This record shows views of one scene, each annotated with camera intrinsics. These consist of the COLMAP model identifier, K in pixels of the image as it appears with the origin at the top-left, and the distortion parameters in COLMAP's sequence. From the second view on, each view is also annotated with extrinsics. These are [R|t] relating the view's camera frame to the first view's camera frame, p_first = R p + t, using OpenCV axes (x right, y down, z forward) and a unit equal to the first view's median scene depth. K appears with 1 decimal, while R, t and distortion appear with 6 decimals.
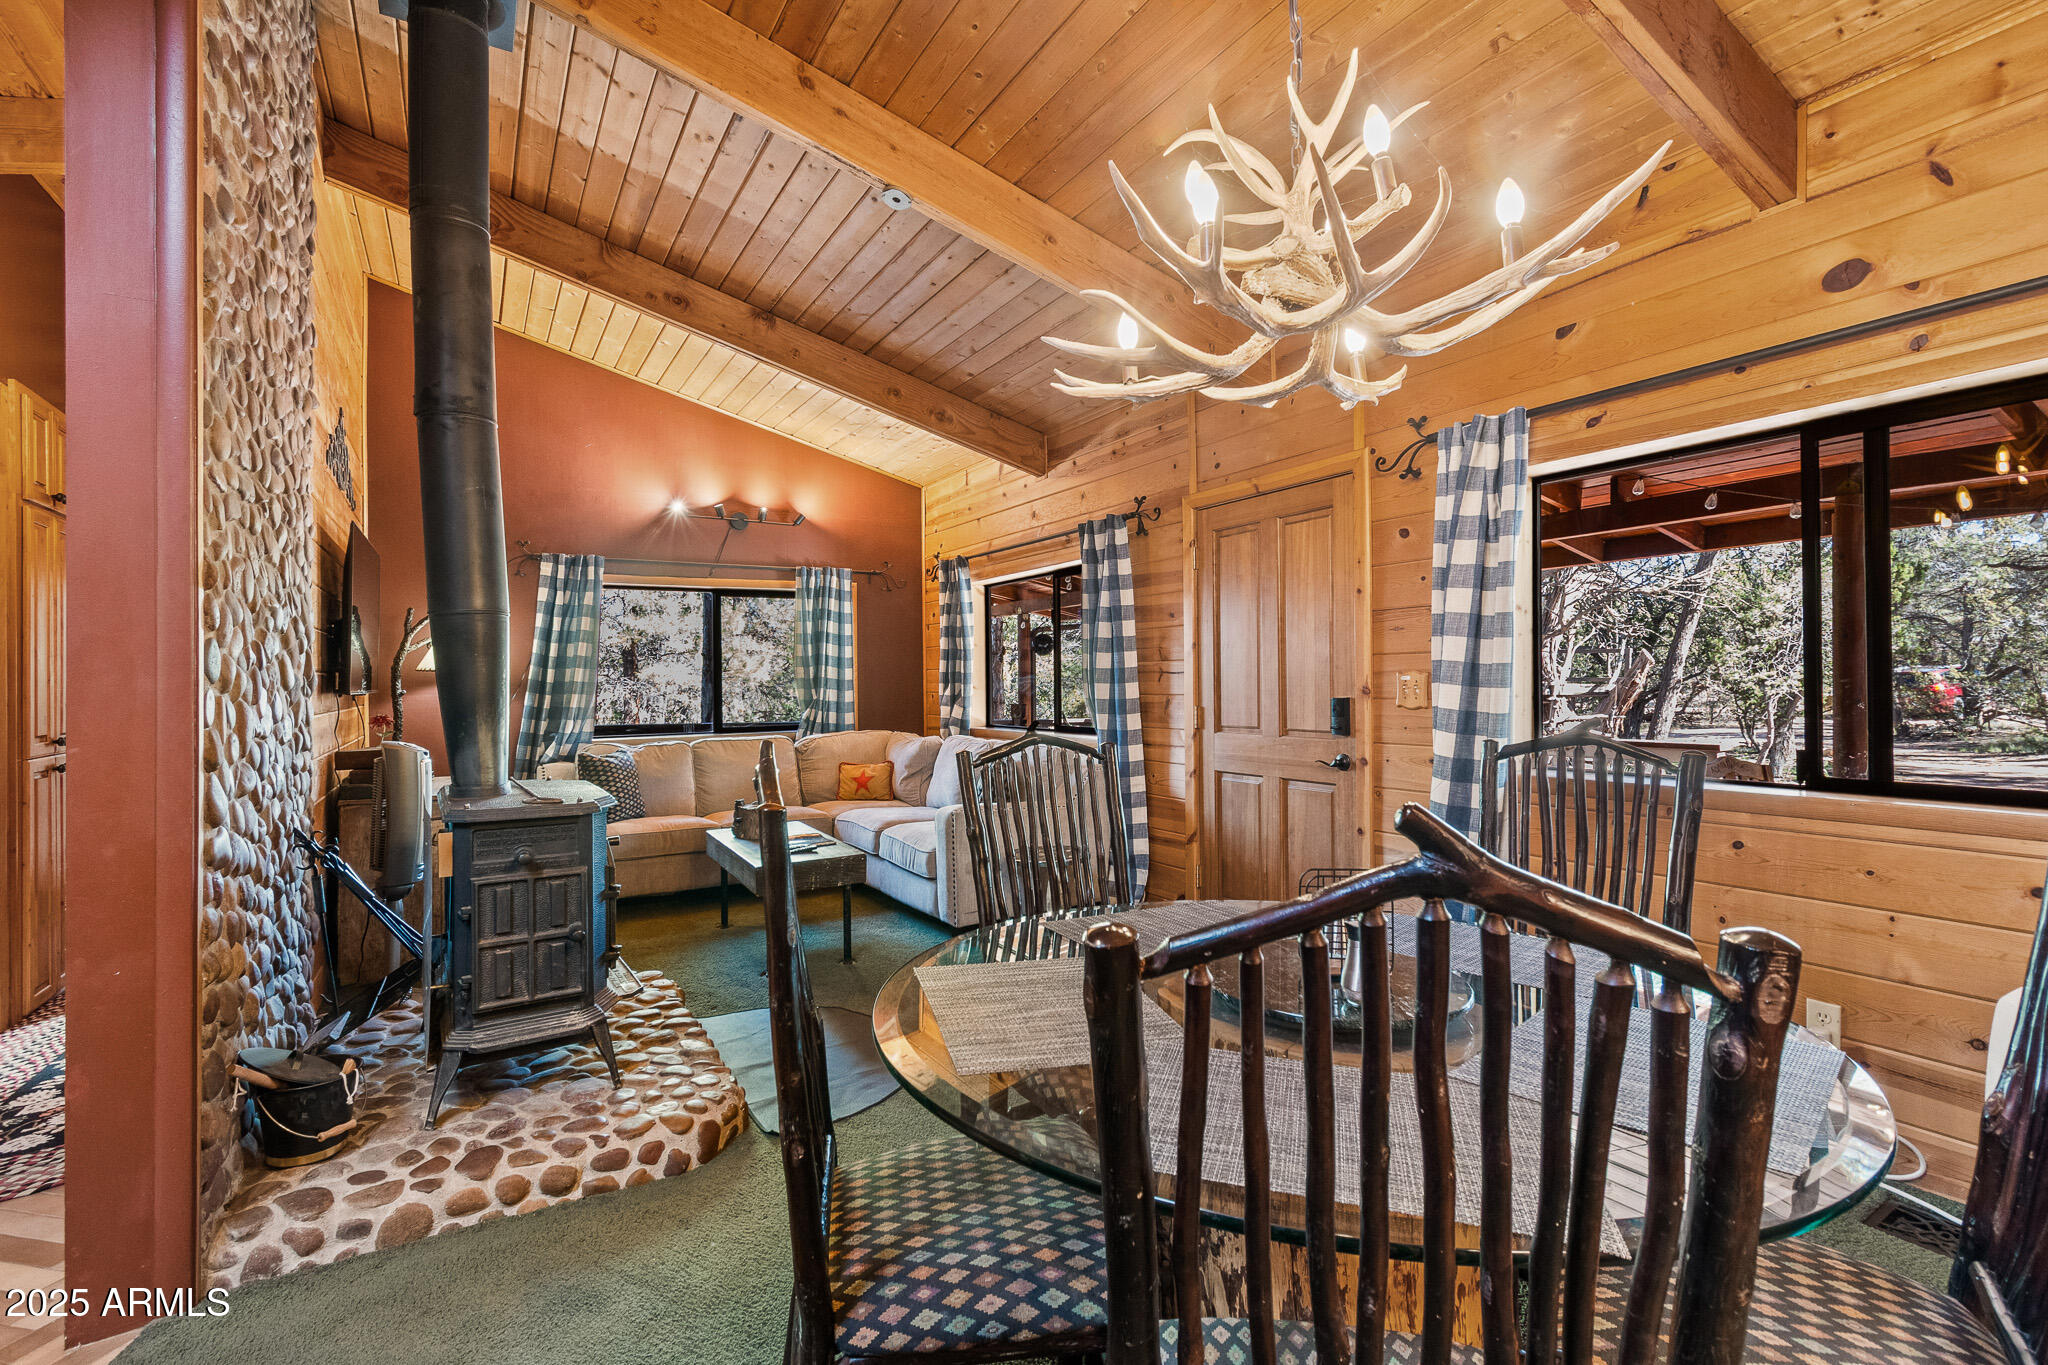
lens RADIAL K [[908.1, 0, 1018.0], [0, 908.1, 703.1], [0, 0, 1]] dist [0.001908, 0.000117]
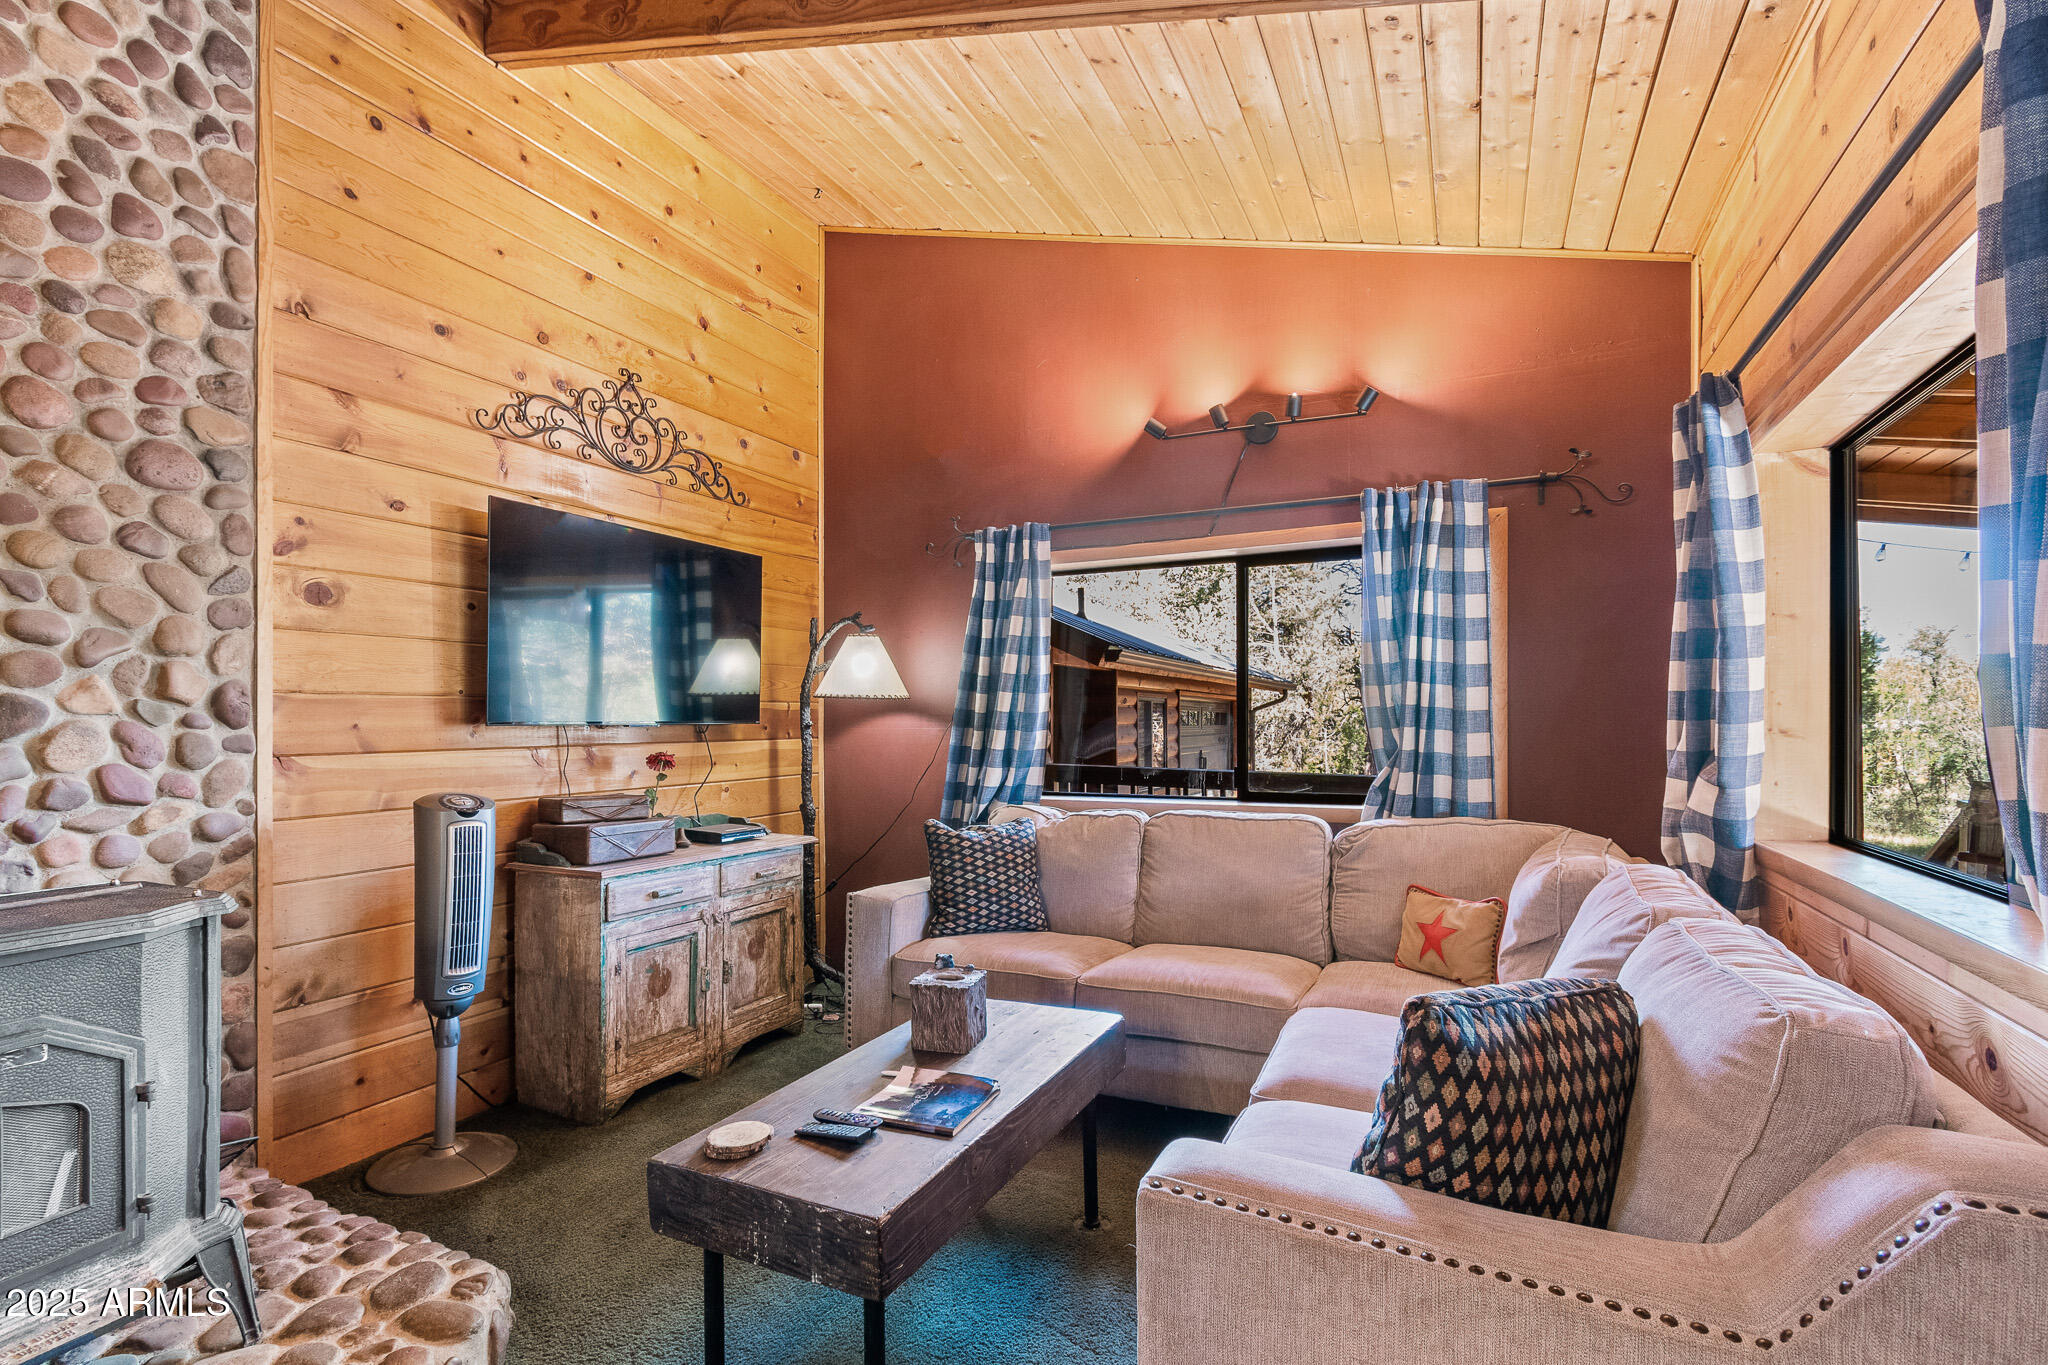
lens RADIAL K [[949.2, 0, 1026.1], [0, 949.2, 717.3], [0, 0, 1]] dist [0.001237, 0.000059]
pose [[0.552544, 0.008313, -0.833442, 0.104178], [-0.024968, 0.999667, -0.006582, -0.013422], [0.833110, 0.024446, 0.552567, 0.546868]]
